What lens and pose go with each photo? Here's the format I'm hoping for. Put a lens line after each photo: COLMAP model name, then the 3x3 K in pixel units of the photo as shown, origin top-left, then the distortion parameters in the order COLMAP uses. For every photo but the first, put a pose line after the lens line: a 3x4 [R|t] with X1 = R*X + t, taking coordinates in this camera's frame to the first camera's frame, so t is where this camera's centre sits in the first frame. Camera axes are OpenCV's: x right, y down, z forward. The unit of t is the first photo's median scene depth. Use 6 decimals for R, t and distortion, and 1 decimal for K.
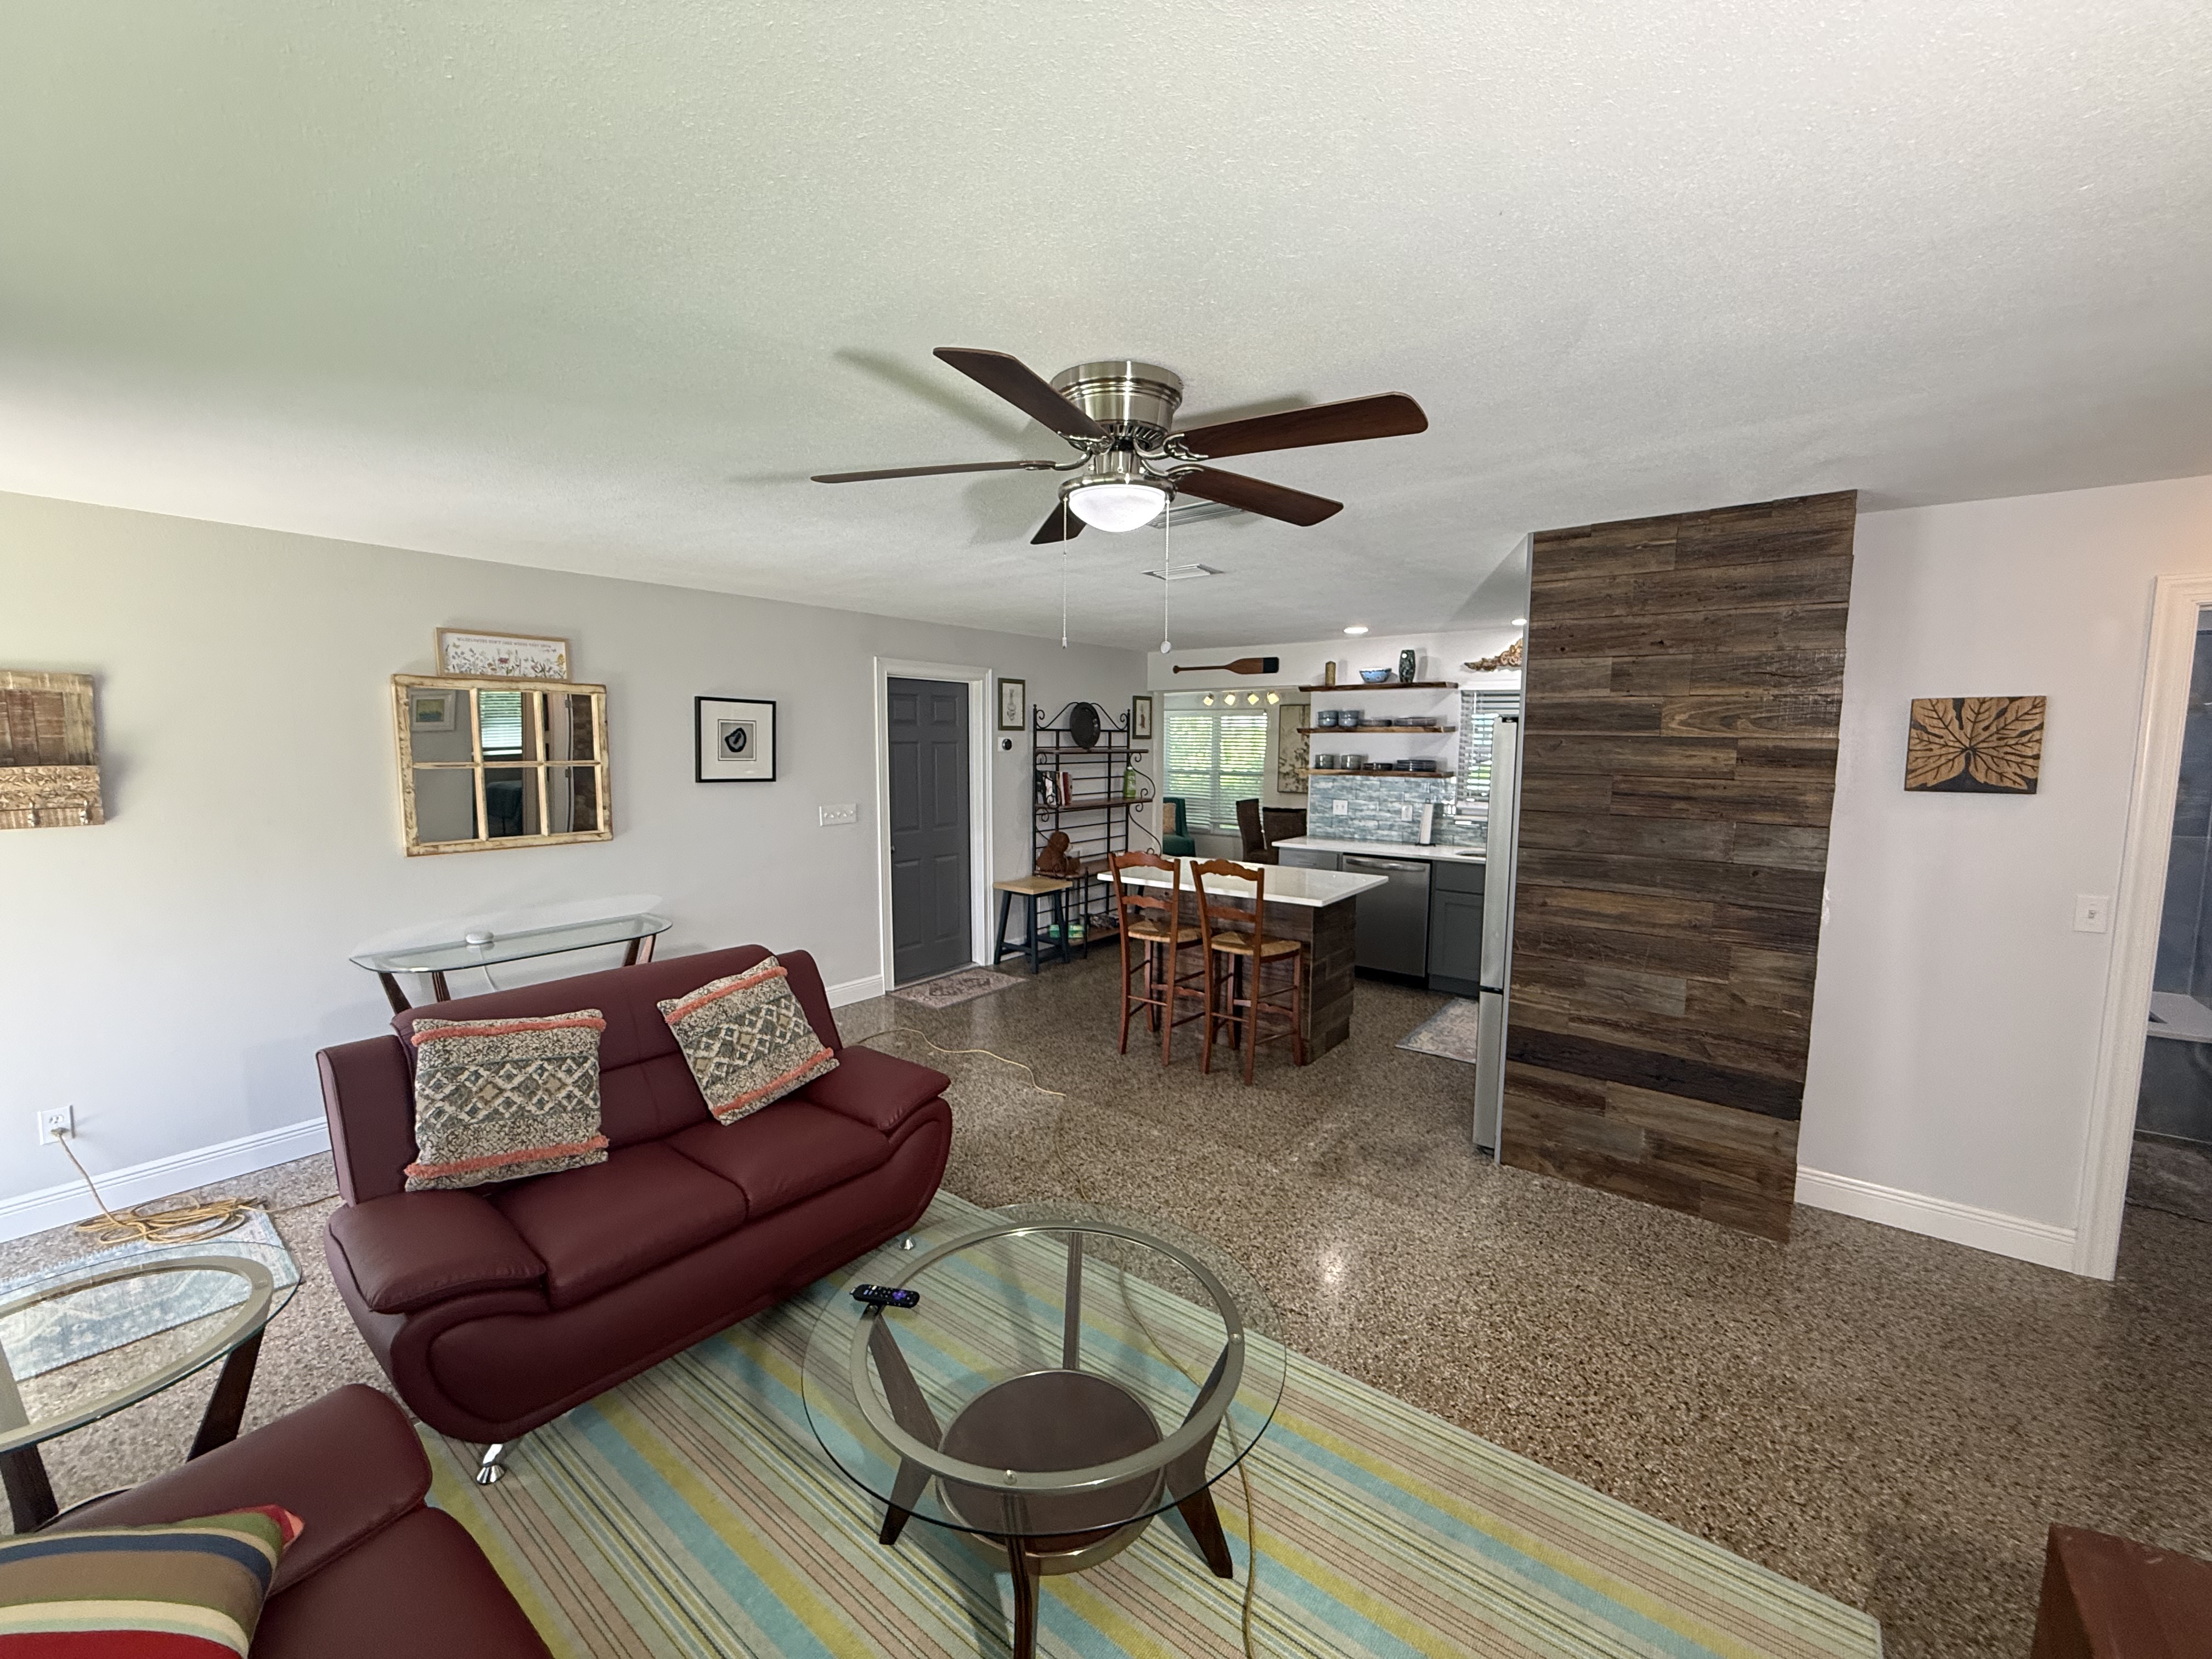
lens RADIAL K [[885.3, 0, 1084.5], [0, 885.3, 823.9], [0, 0, 1]] dist [-0.000038, -0.000272]
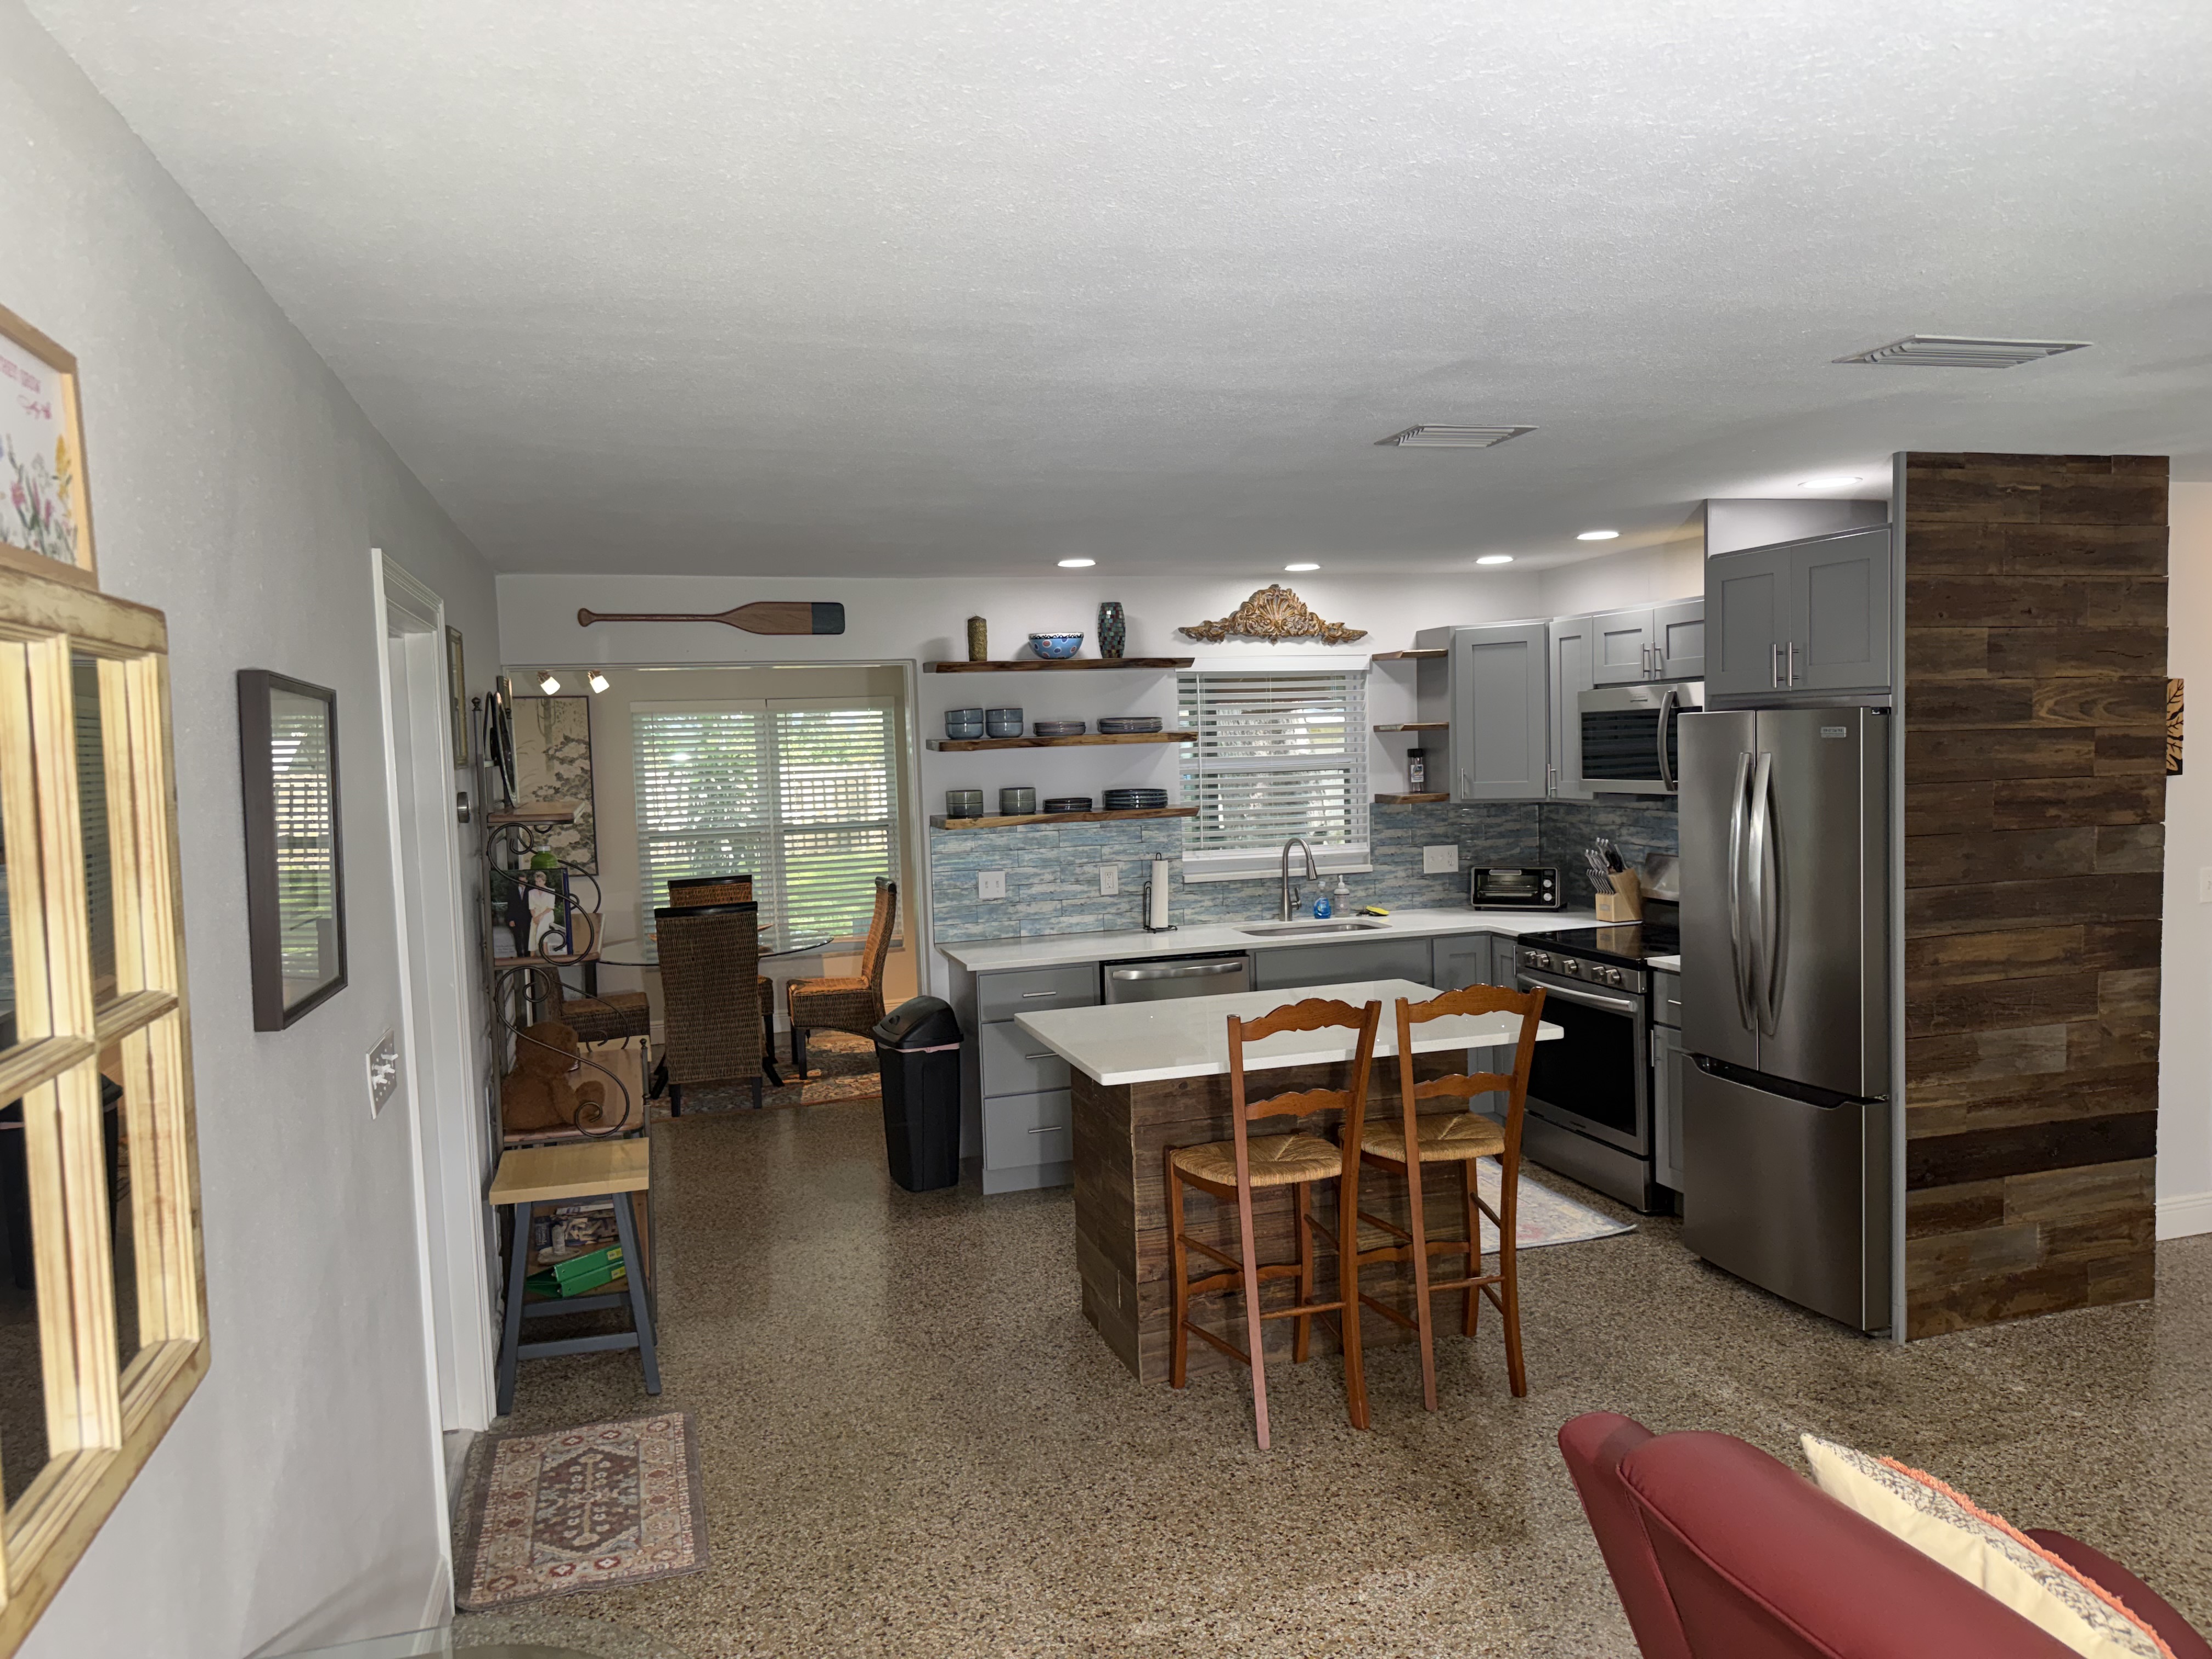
lens RADIAL K [[1537.0, 0, 1096.7], [0, 1537.0, 833.8], [0, 0, 1]] dist [-0.001533, 0.002057]
pose [[0.574680, -0.077781, 0.814673, -0.922859], [0.116812, 0.993076, 0.012414, -0.113328], [-0.809999, 0.088030, 0.579787, 0.841860]]
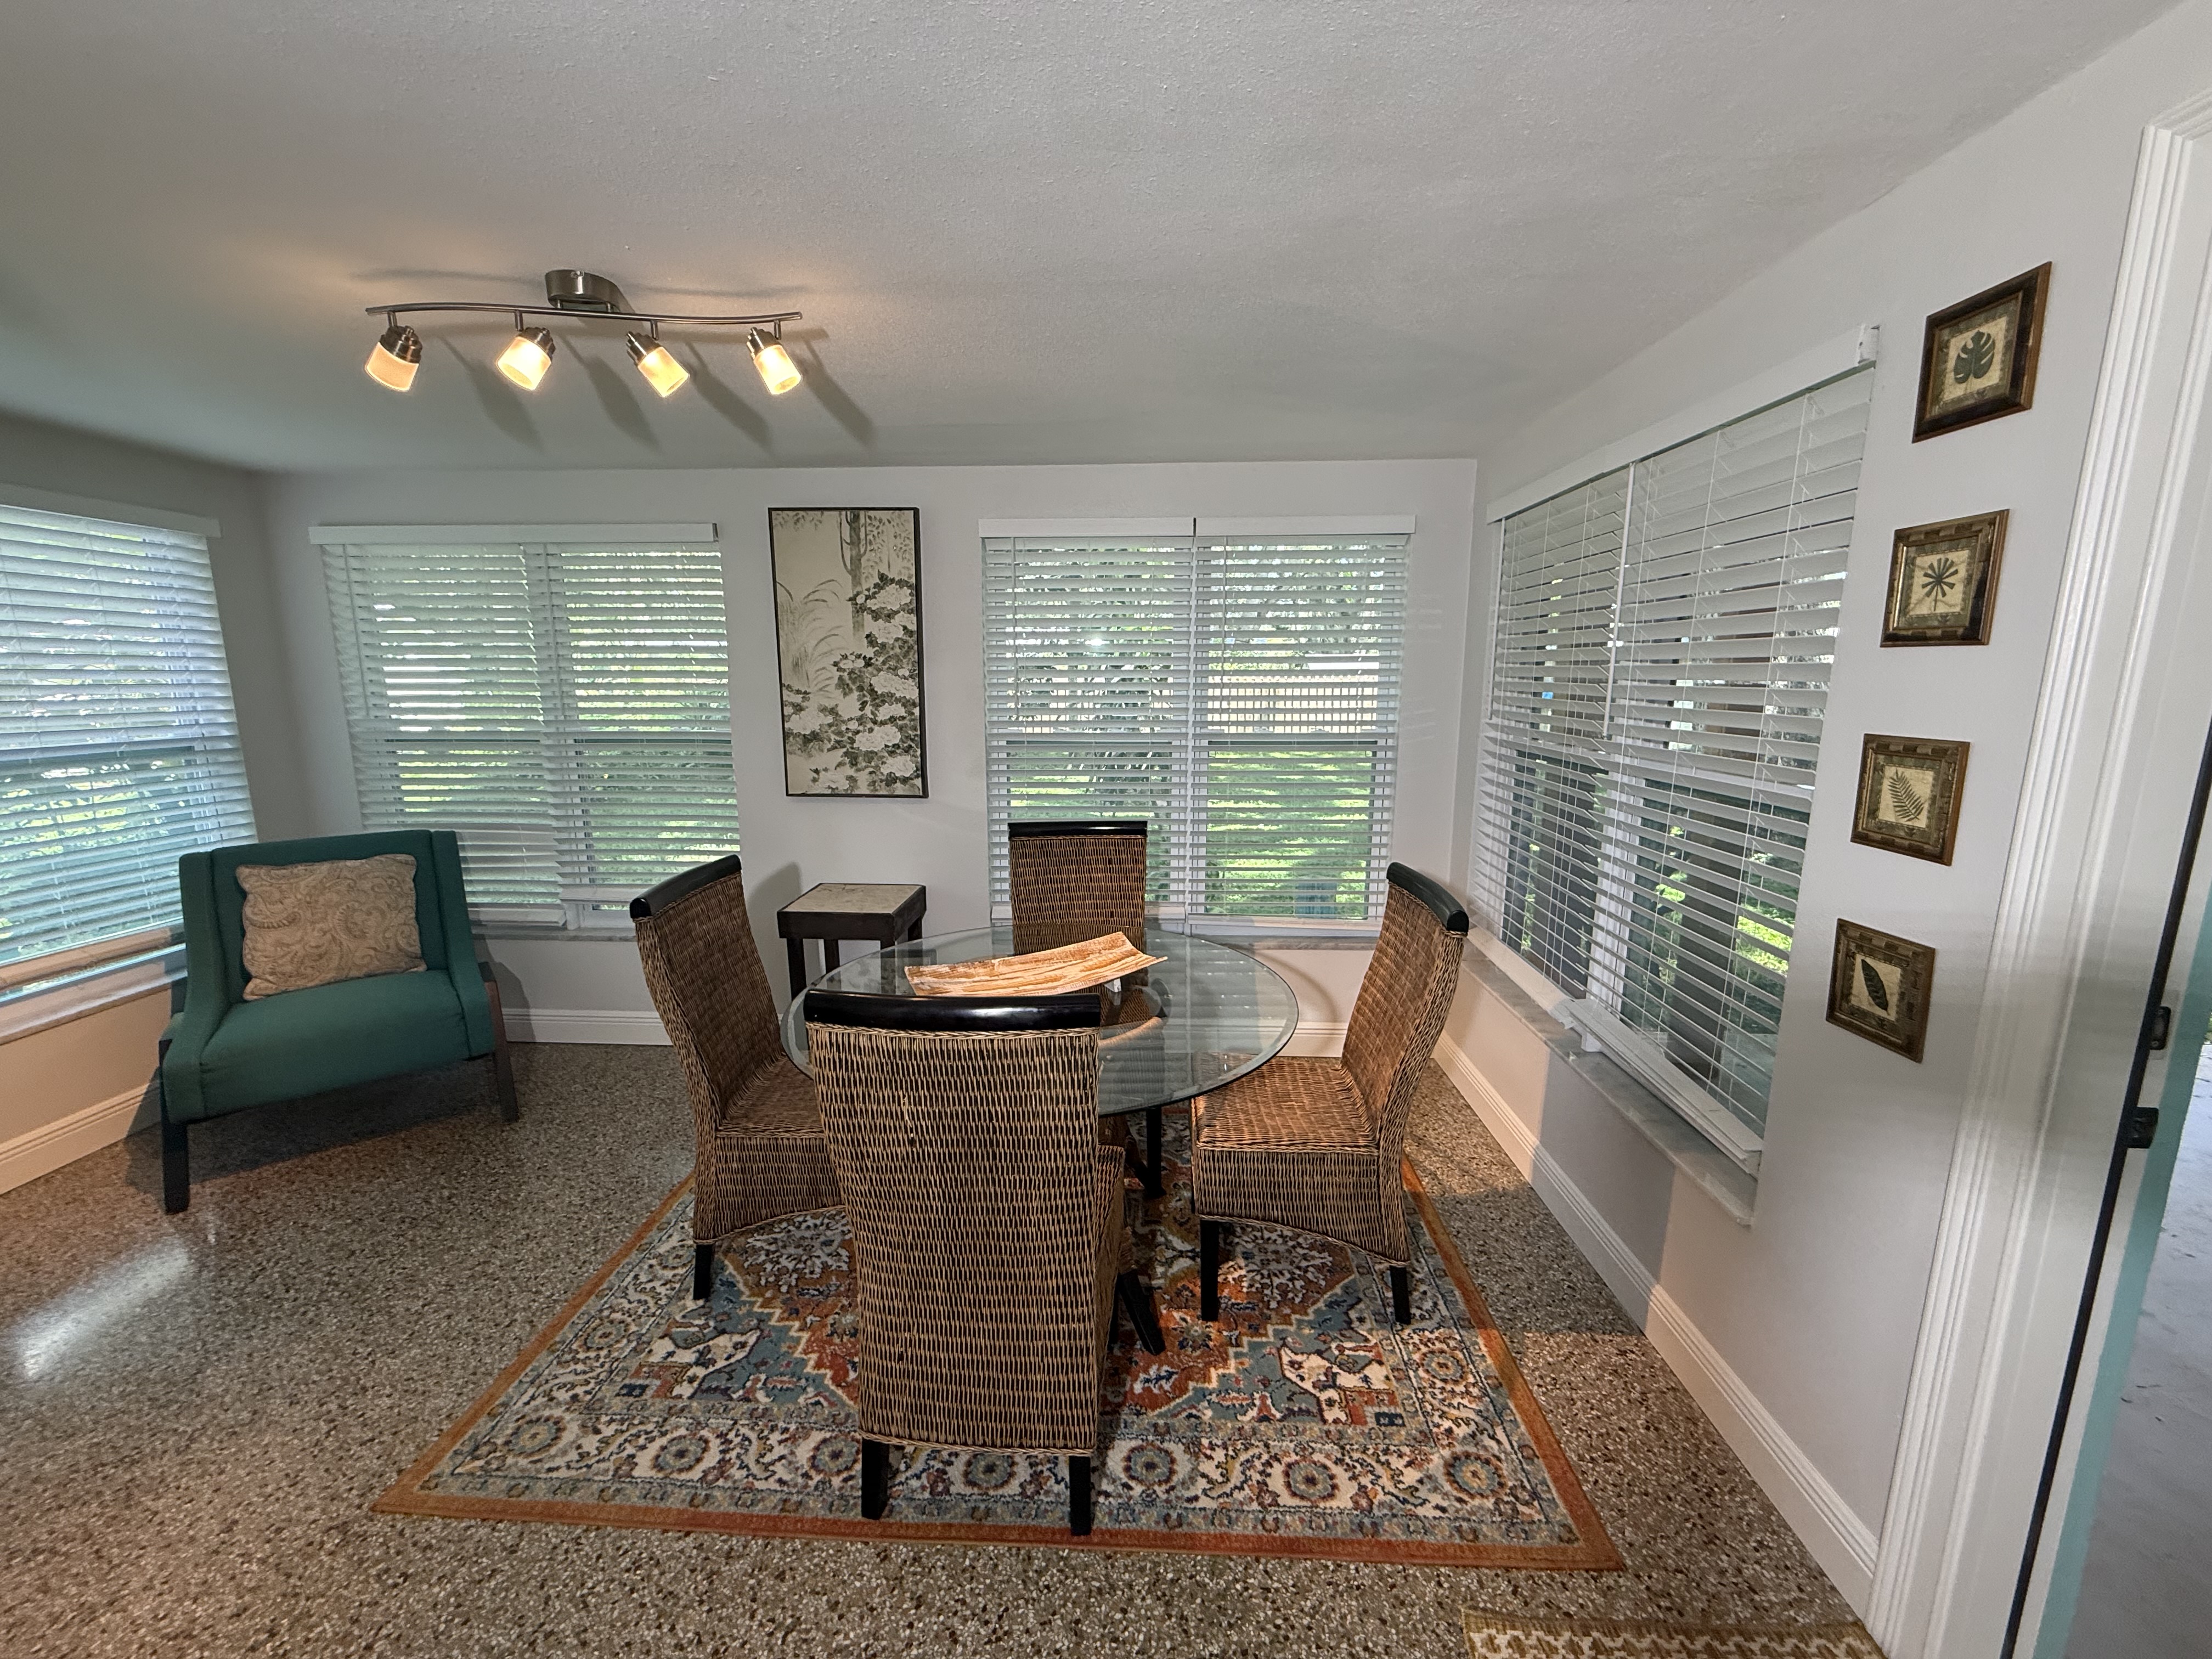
lens RADIAL K [[885.3, 0, 1115.2], [0, 885.3, 837.4], [0, 0, 1]] dist [-0.000038, -0.000272]
pose [[0.799132, -0.106459, 0.591654, 0.415286], [0.056993, 0.993178, 0.101727, -0.157662], [-0.598447, -0.047573, 0.799748, 2.266310]]
